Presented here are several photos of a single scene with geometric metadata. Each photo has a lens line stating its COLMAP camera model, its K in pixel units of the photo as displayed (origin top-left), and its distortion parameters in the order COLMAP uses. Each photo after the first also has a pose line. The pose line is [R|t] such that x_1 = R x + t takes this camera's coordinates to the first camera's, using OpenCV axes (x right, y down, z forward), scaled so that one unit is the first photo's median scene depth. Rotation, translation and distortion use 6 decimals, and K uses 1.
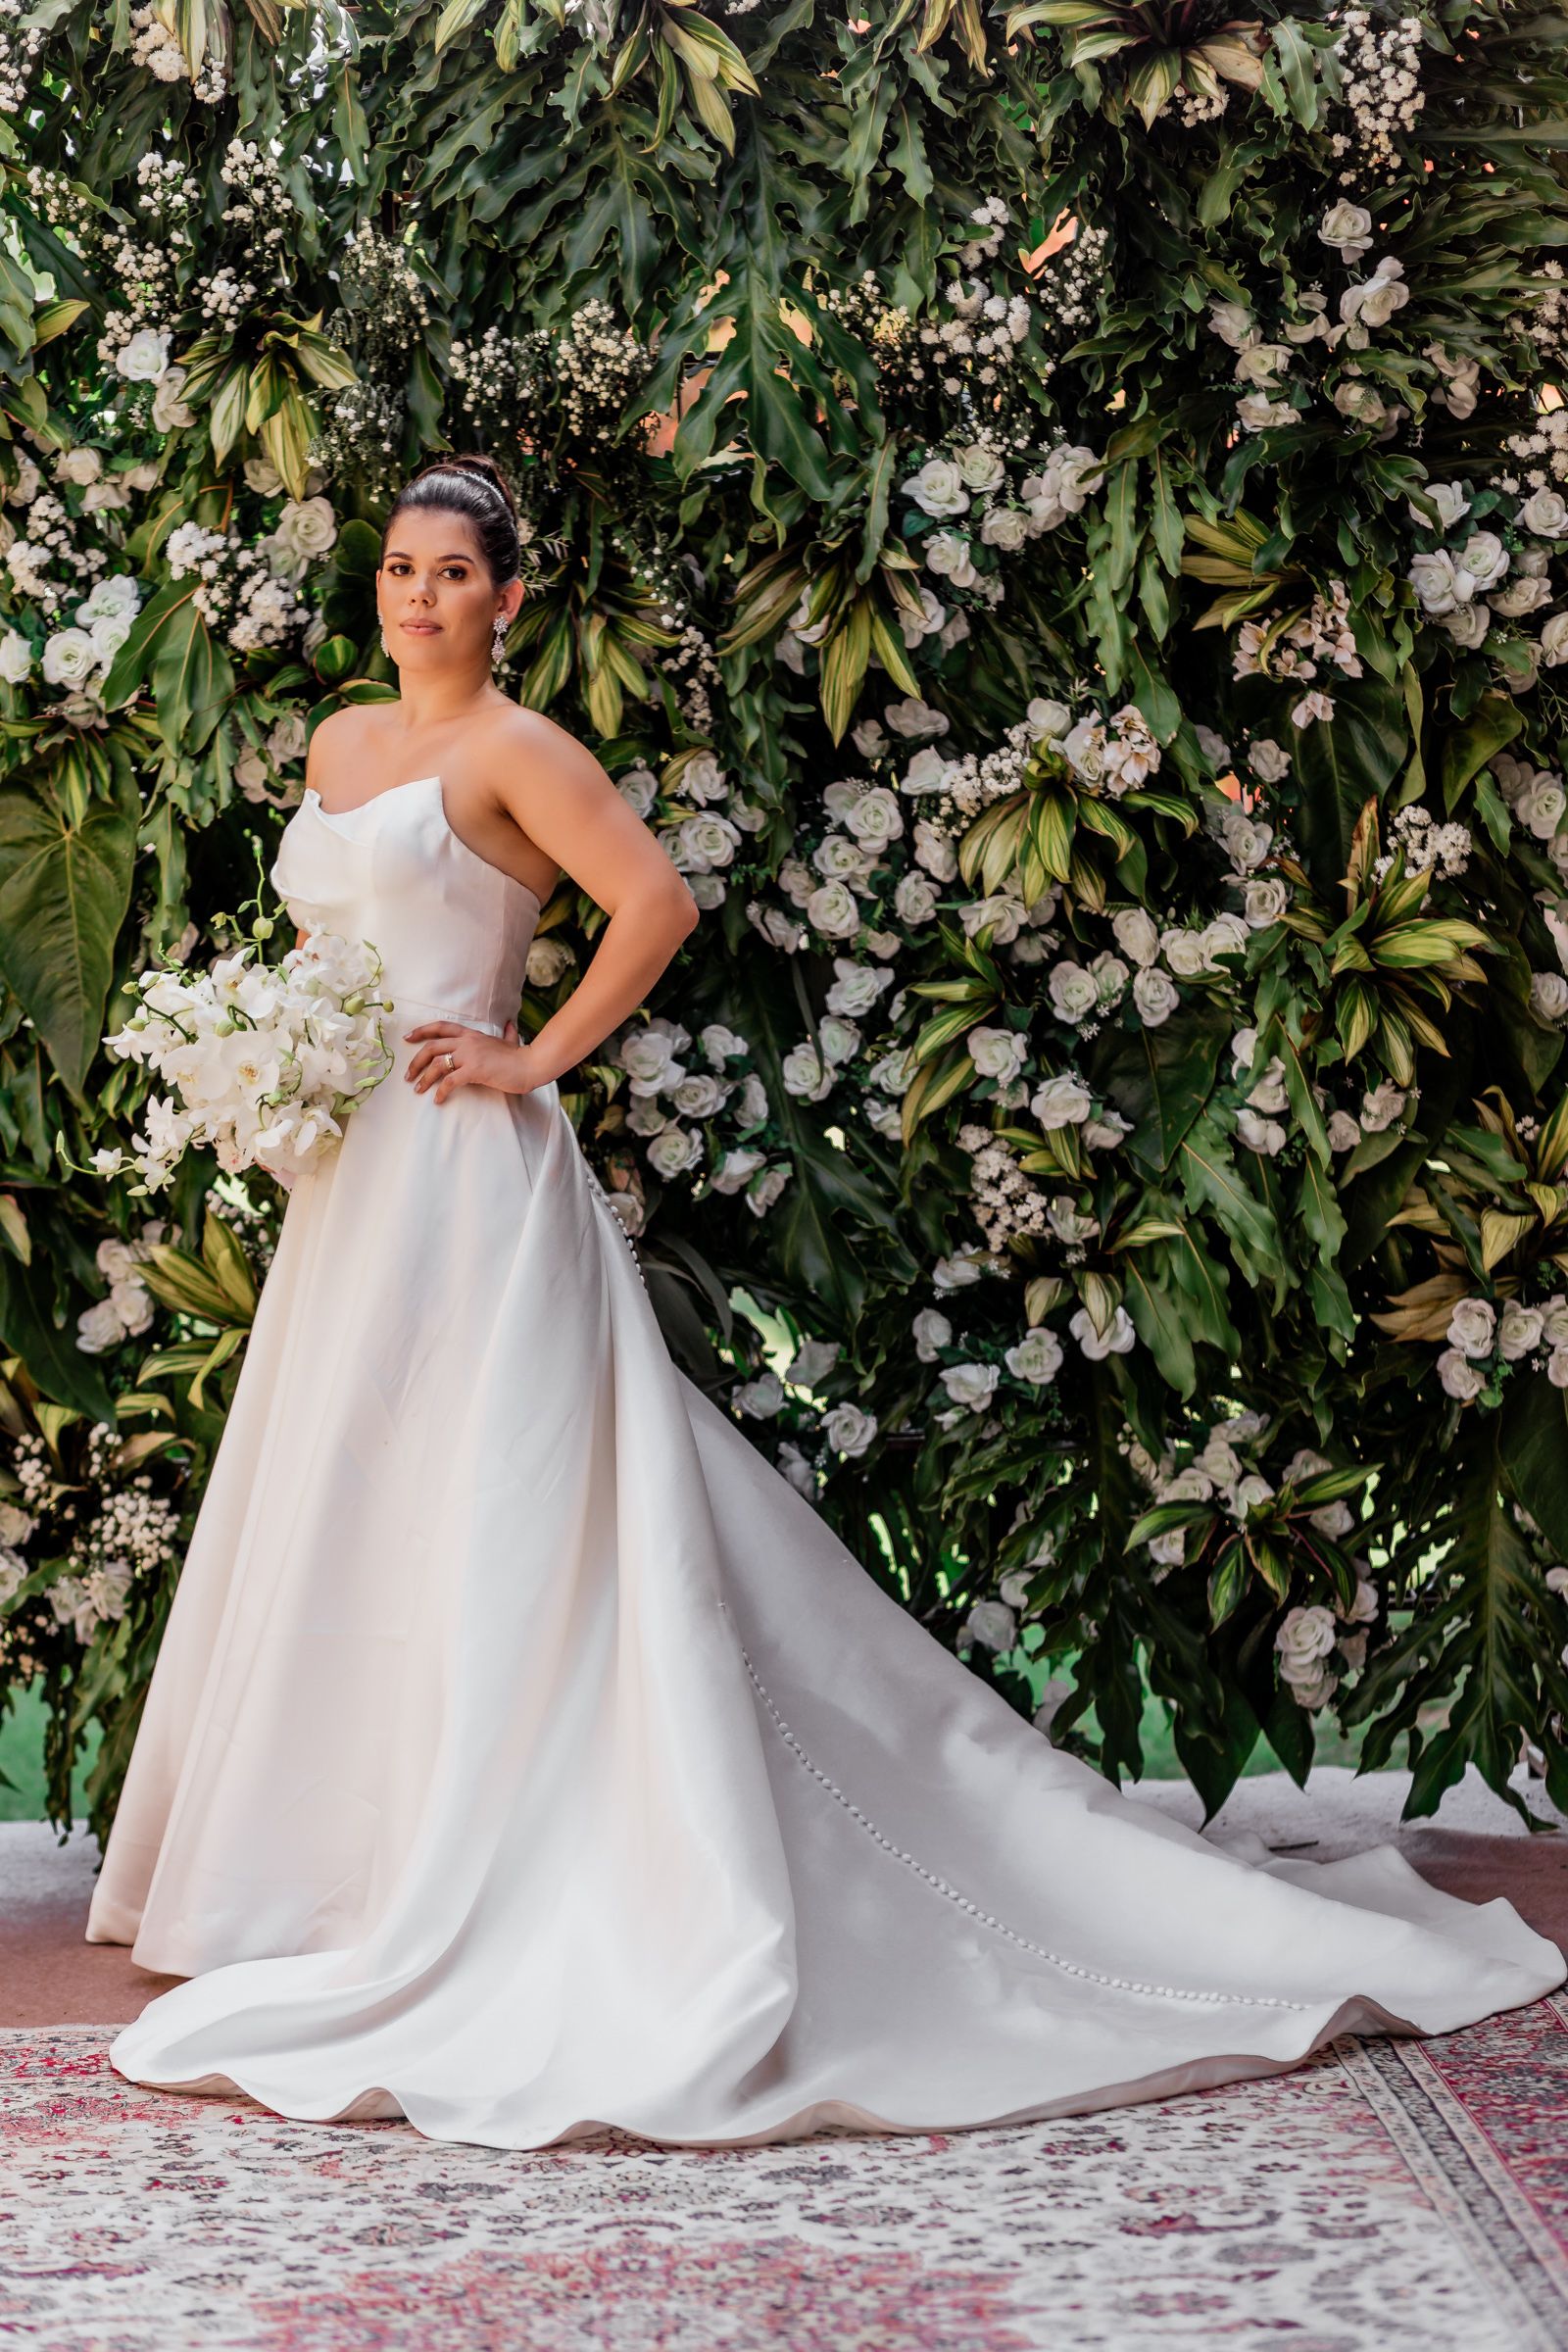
lens RADIAL K [[5974.7, 0, 875.6], [0, 5974.7, 1169.7], [0, 0, 1]] dist [0.067677, 0.359282]
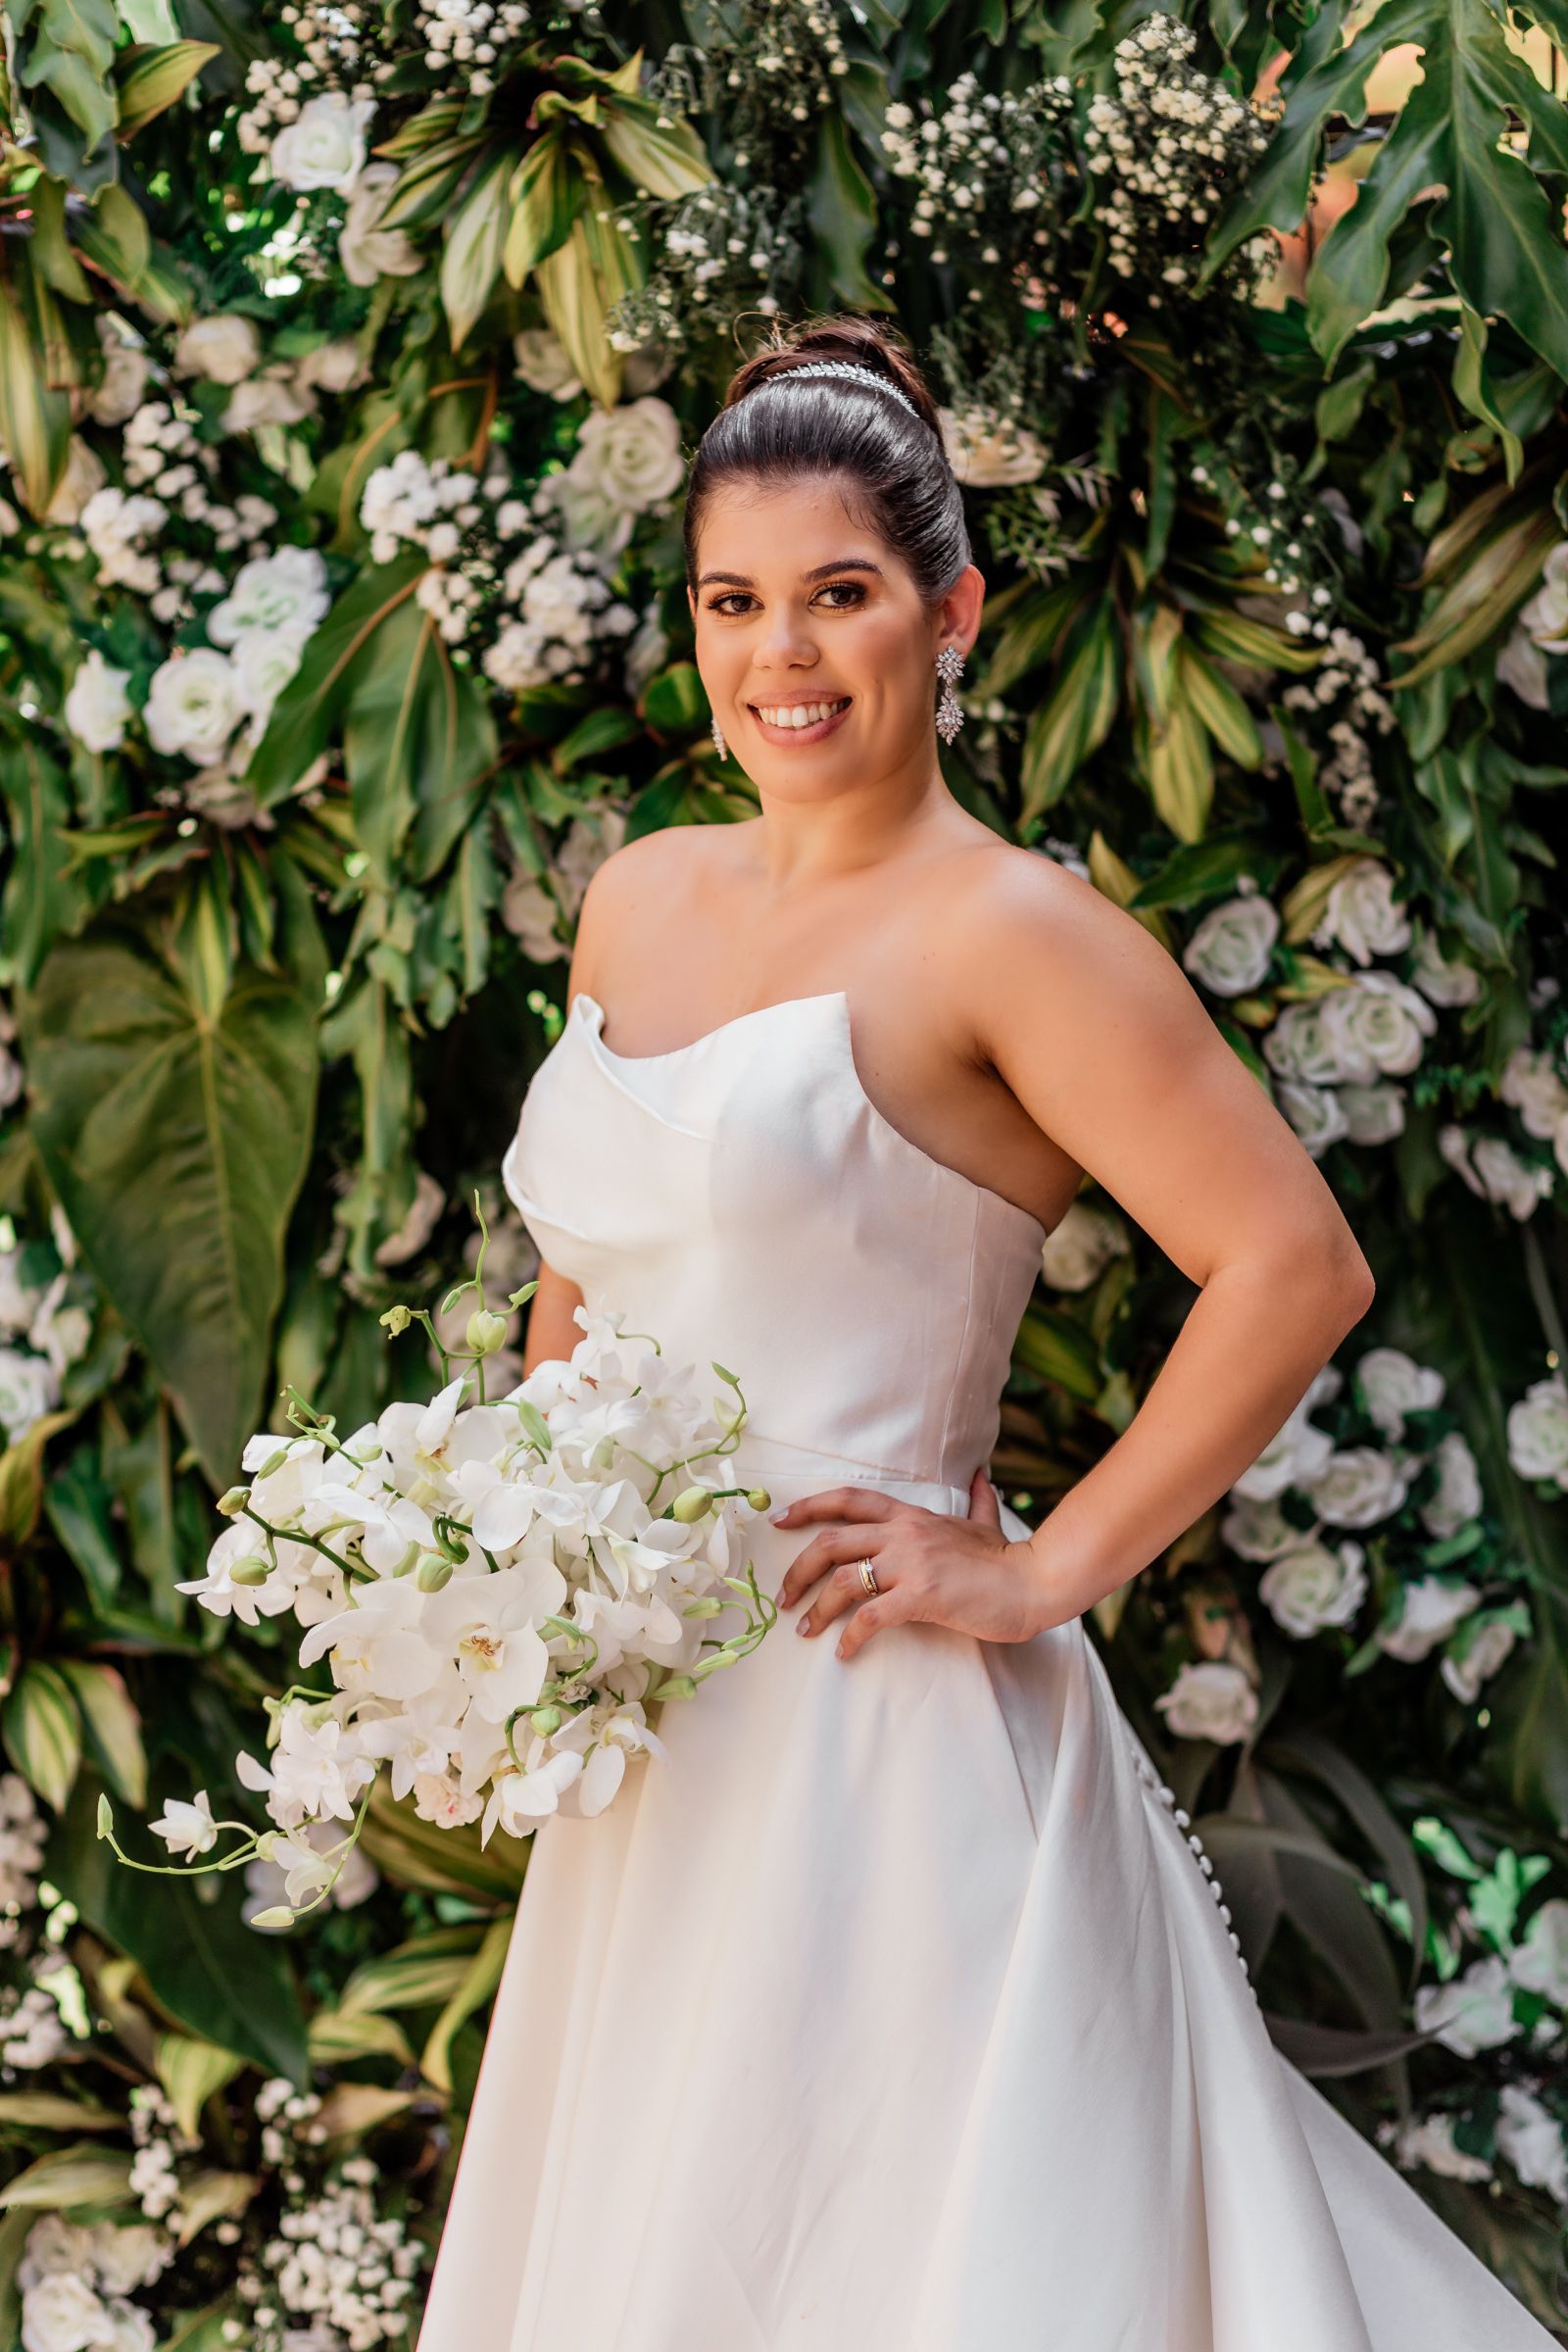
lens RADIAL K [[5974.7, 0, 875.6], [0, 5974.7, 1169.7], [0, 0, 1]] dist [0.067677, 0.359282]
pose [[0.995412, -0.003955, -0.095597, -0.021301], [0.007435, 0.999322, 0.036073, -0.062206], [0.095390, -0.036618, 0.994766, 0.461723]]
